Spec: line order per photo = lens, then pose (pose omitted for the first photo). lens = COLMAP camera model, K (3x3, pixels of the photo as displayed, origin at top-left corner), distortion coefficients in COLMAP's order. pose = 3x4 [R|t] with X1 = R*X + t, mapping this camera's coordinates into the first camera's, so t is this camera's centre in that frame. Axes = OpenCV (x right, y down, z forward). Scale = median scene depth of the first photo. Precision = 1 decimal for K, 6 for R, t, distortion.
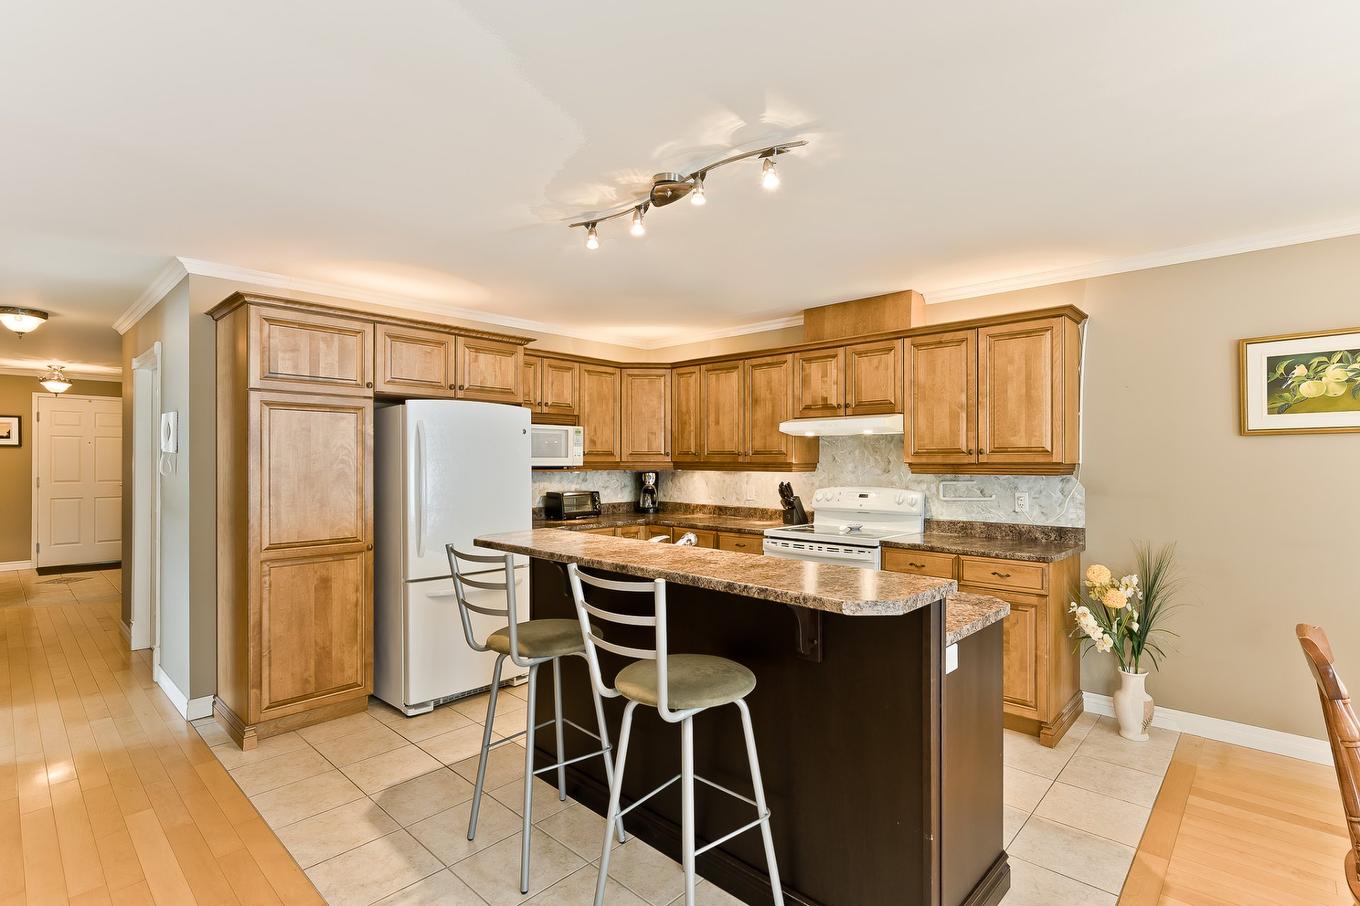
lens RADIAL K [[642.0, 0, 680.0], [0, 642.0, 453.0], [0, 0, 1]] dist [0.001962, 0.000088]
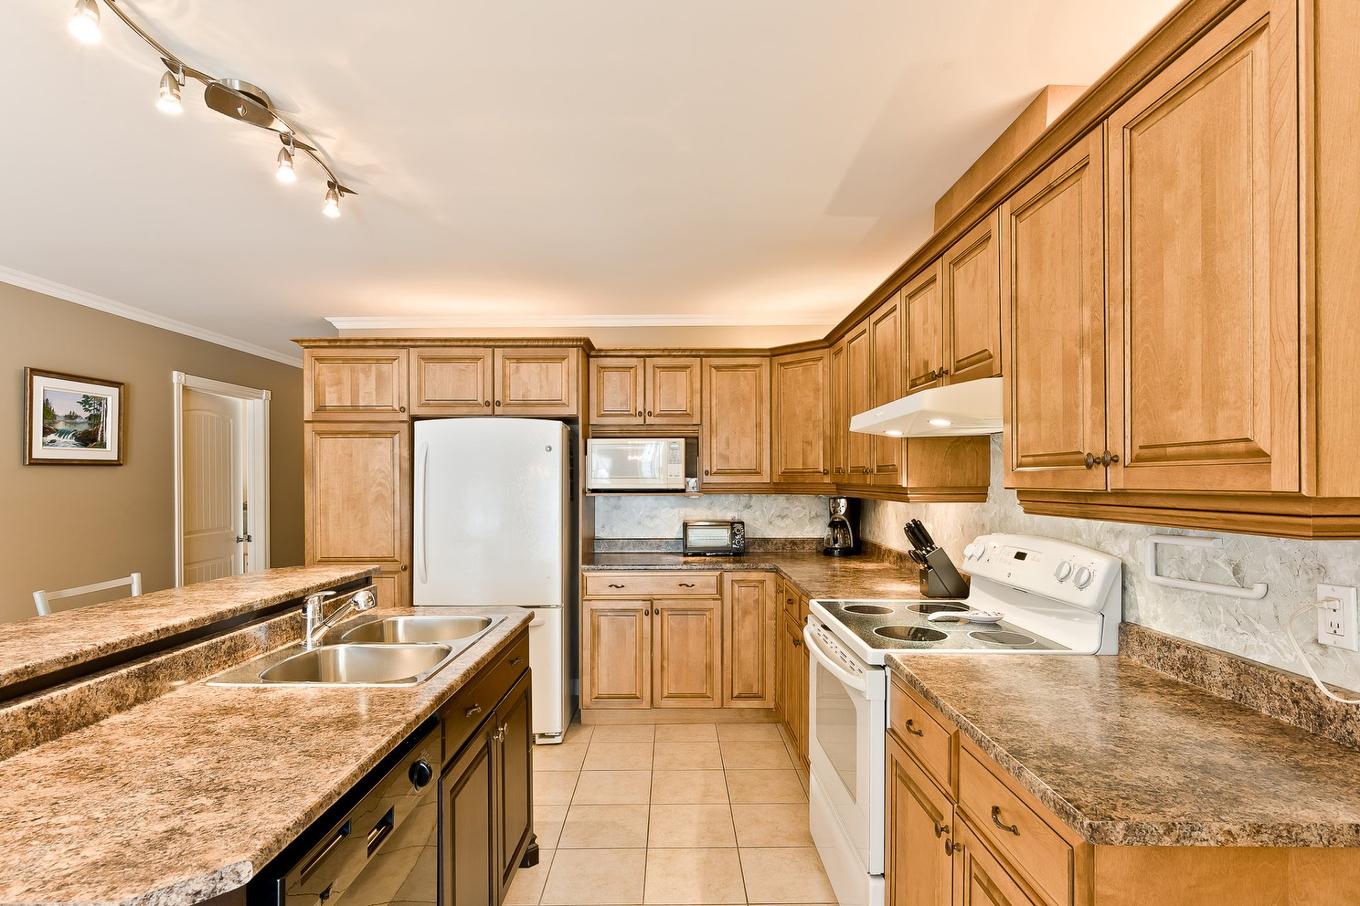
lens RADIAL K [[668.5, 0, 678.5], [0, 668.5, 476.9], [0, 0, 1]] dist [-0.000743, -0.000299]
pose [[0.688623, -0.006033, -0.725094, 0.550857], [0.012502, 0.999916, 0.003553, 0.003326], [0.725012, -0.011512, 0.688640, 0.545975]]
